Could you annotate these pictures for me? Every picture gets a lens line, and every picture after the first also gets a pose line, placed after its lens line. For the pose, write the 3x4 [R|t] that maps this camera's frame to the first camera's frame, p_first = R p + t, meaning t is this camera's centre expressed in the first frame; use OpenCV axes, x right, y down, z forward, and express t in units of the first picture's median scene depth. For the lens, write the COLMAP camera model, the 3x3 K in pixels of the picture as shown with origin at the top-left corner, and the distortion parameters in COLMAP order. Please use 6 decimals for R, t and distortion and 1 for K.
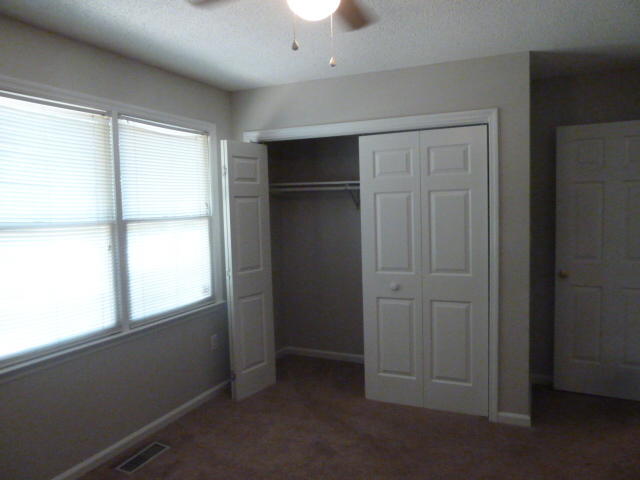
lens RADIAL K [[479.9, 0, 320.0], [0, 479.9, 240.0], [0, 0, 1]] dist [-0.032877, 0.005809]
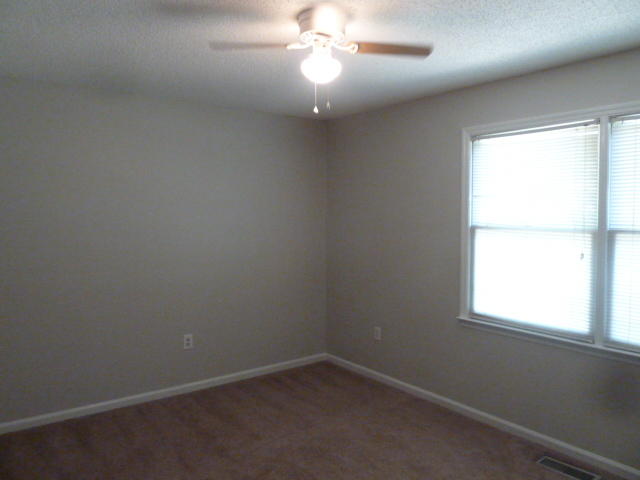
lens RADIAL K [[479.9, 0, 320.0], [0, 479.9, 240.0], [0, 0, 1]] dist [-0.032877, 0.005809]
pose [[-0.469088, 0.072075, -0.880206, 0.702920], [-0.053917, 0.992468, 0.110001, -0.096581], [0.881504, 0.099058, -0.461669, 0.960135]]
